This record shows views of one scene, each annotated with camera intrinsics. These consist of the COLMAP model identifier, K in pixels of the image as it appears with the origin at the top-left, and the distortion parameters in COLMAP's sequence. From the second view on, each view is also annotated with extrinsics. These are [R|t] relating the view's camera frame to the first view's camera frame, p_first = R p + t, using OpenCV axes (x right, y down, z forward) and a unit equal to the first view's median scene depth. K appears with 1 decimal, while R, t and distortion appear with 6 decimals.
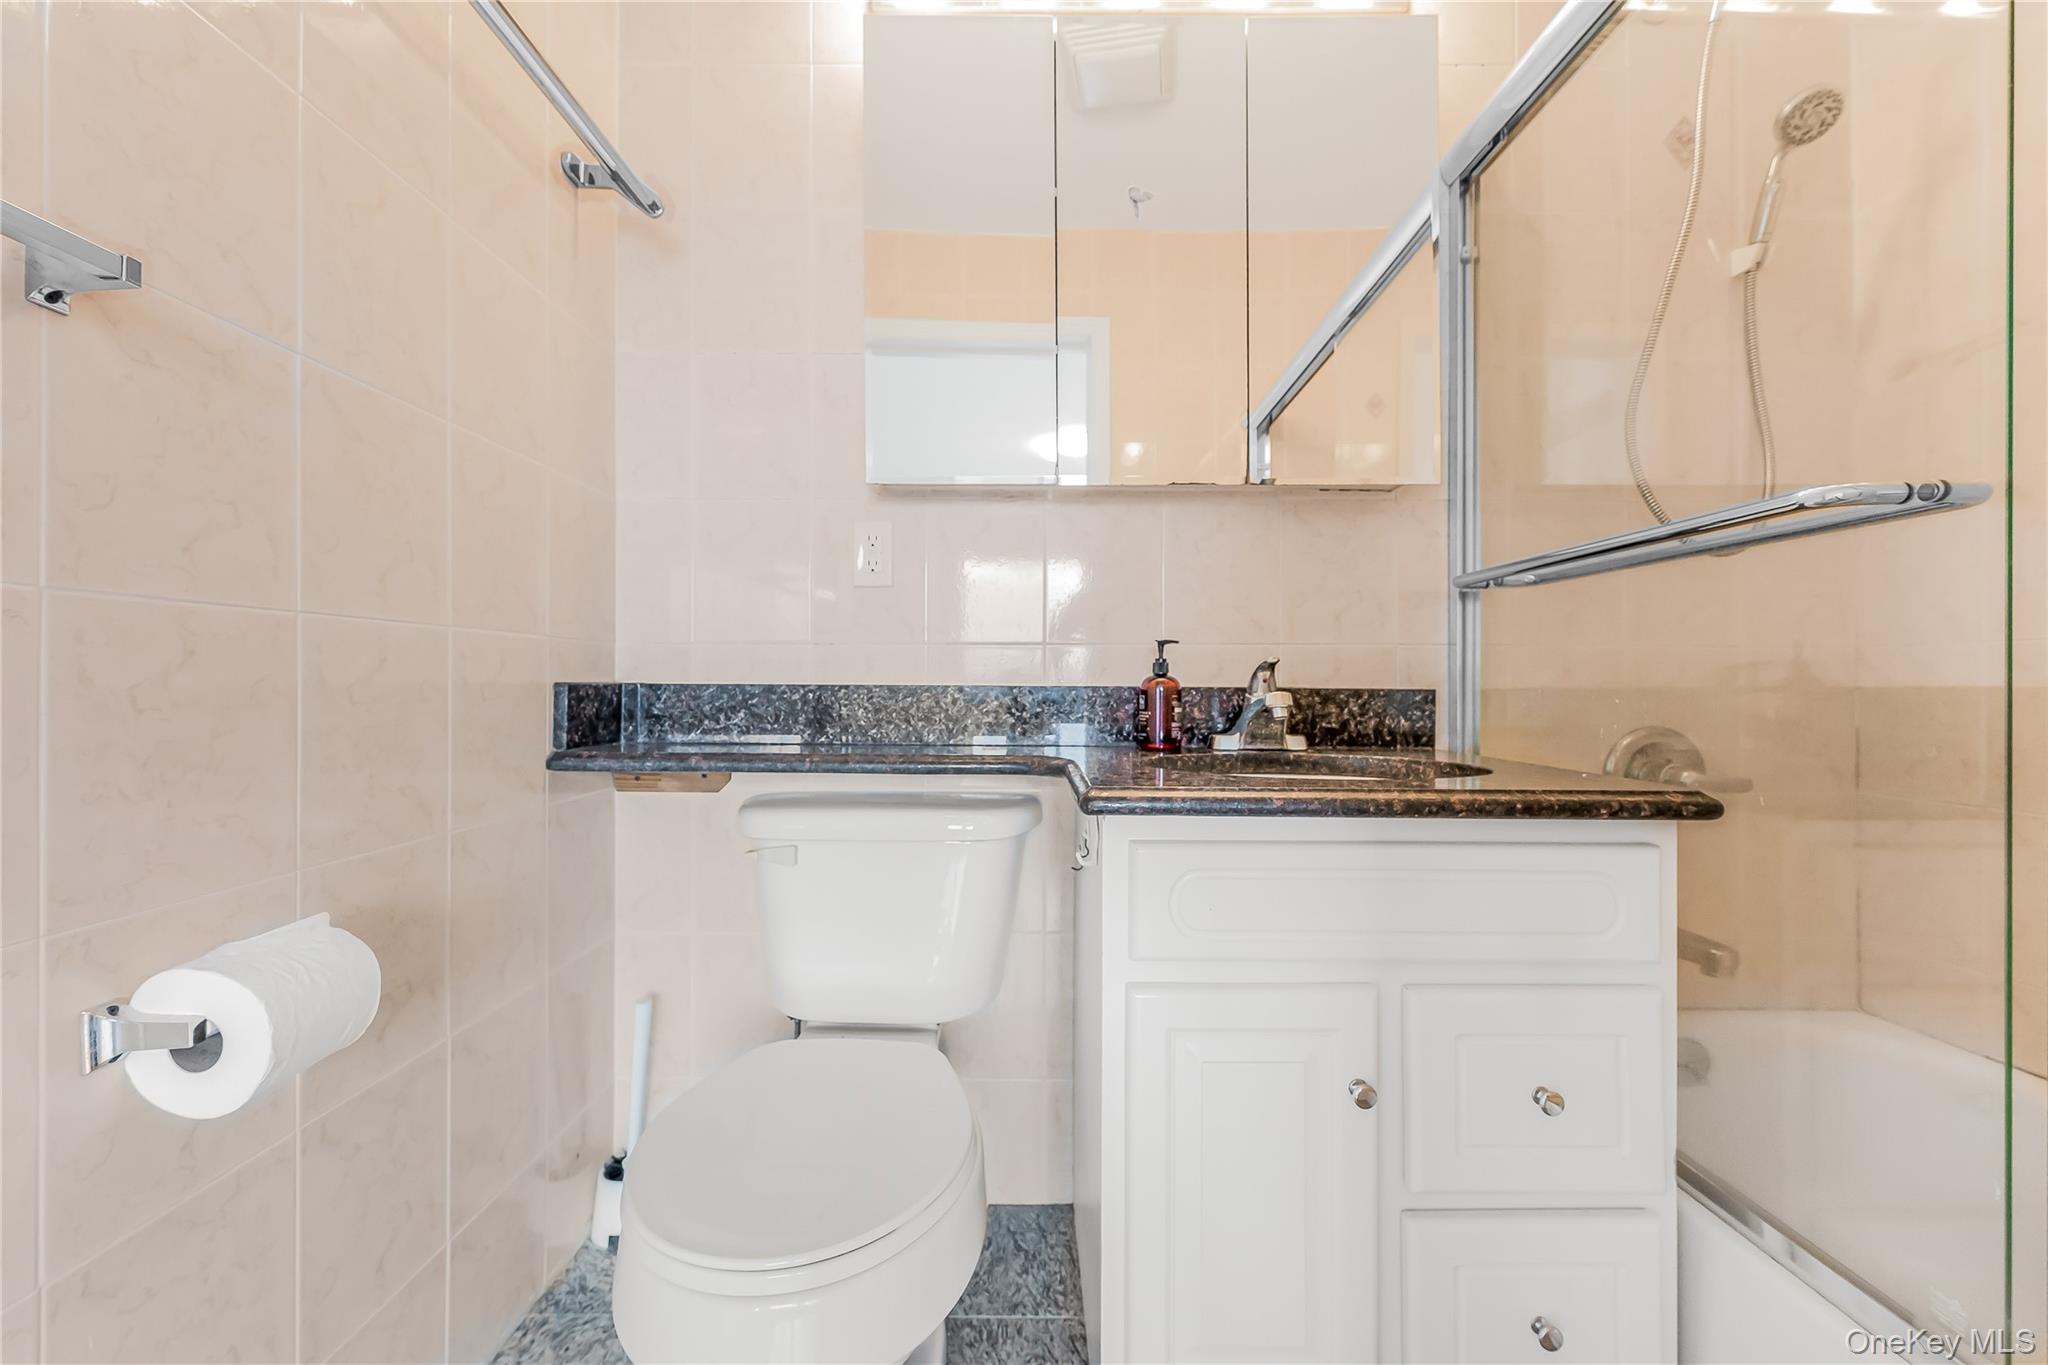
lens RADIAL K [[824.5, 0, 1030.6], [0, 824.5, 676.1], [0, 0, 1]] dist [0.001371, 0.000083]
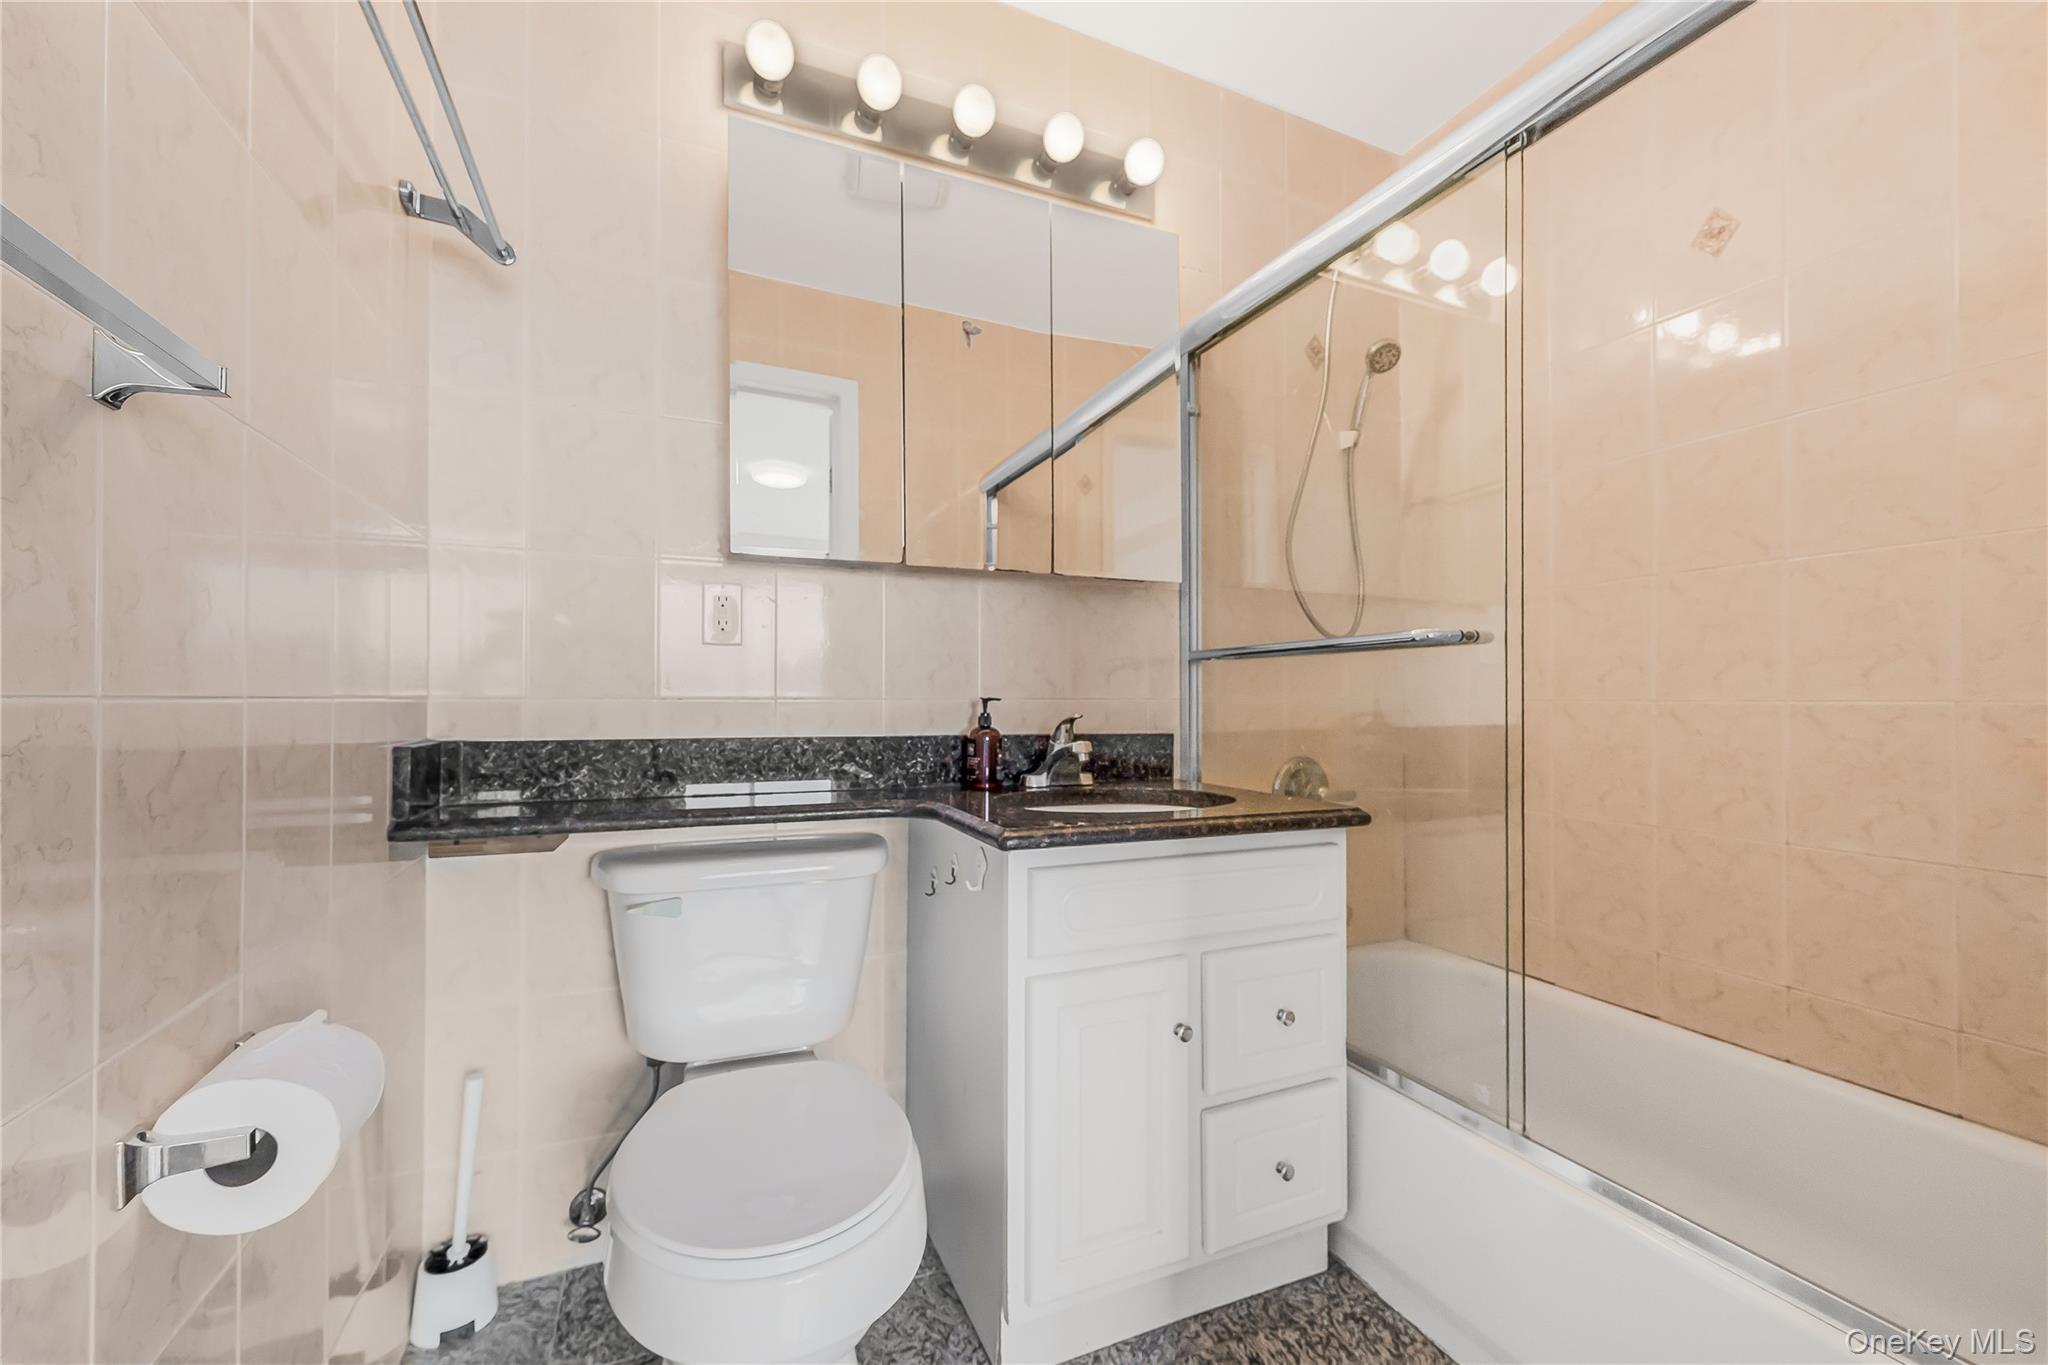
lens RADIAL K [[824.5, 0, 1031.1], [0, 824.5, 682.2], [0, 0, 1]] dist [0.001371, 0.000083]
pose [[0.915592, 0.008731, 0.402014, -0.268573], [-0.004374, 0.999921, -0.011753, -0.053047], [-0.402085, 0.009002, 0.915558, -0.133640]]
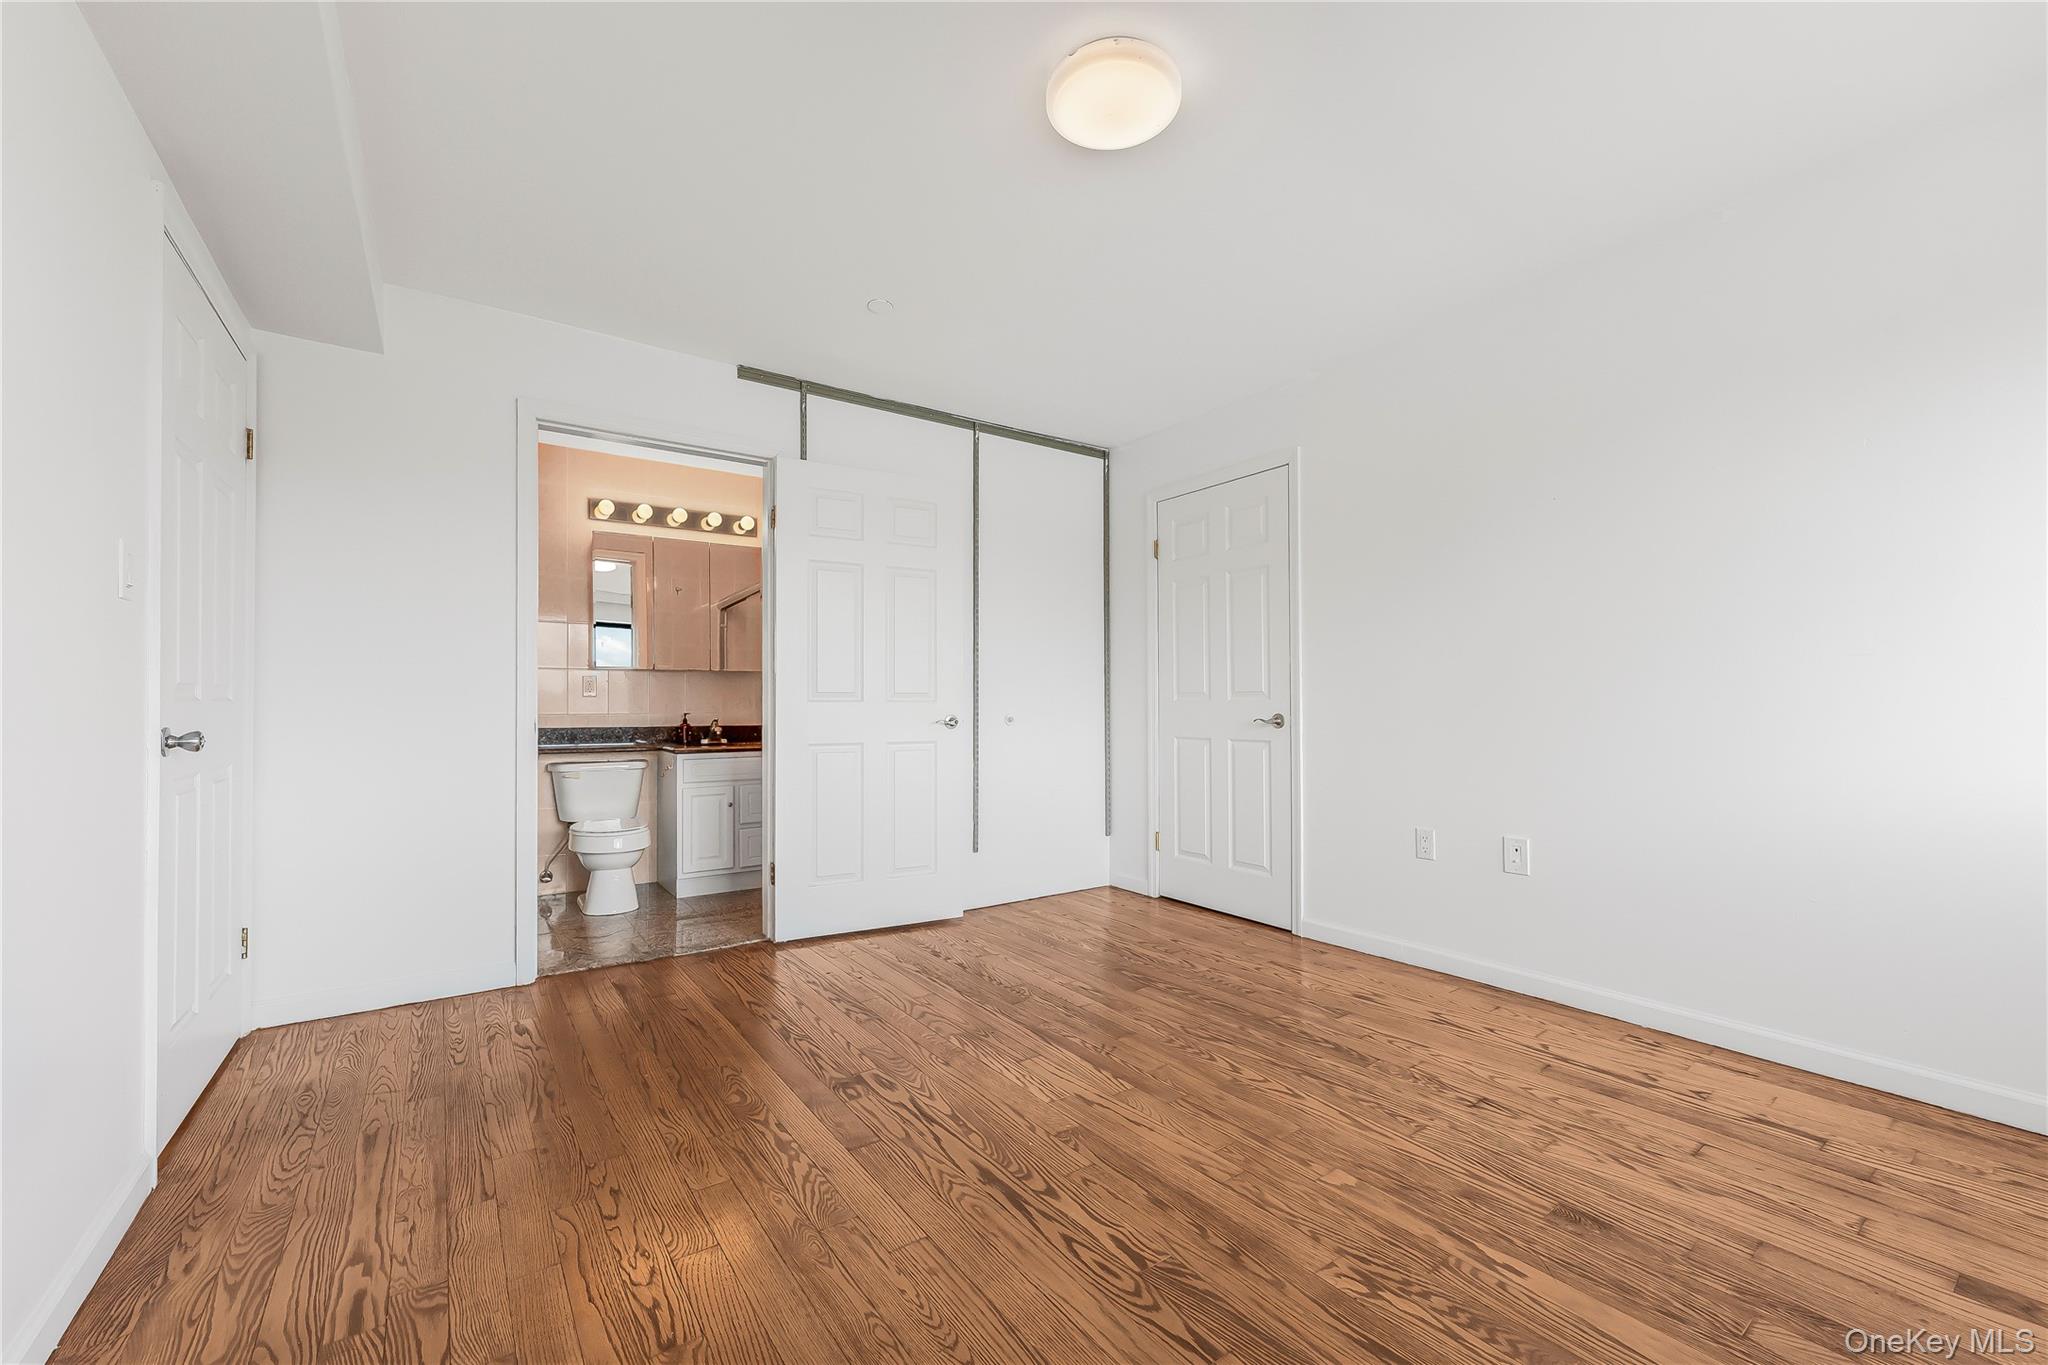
lens RADIAL K [[824.5, 0, 1011.4], [0, 824.5, 698.3], [0, 0, 1]] dist [0.001371, 0.000083]
pose [[0.831693, 0.000479, 0.555236, -0.645449], [0.000328, 0.999999, -0.001355, -0.102653], [-0.555236, 0.001309, 0.831692, -2.735167]]
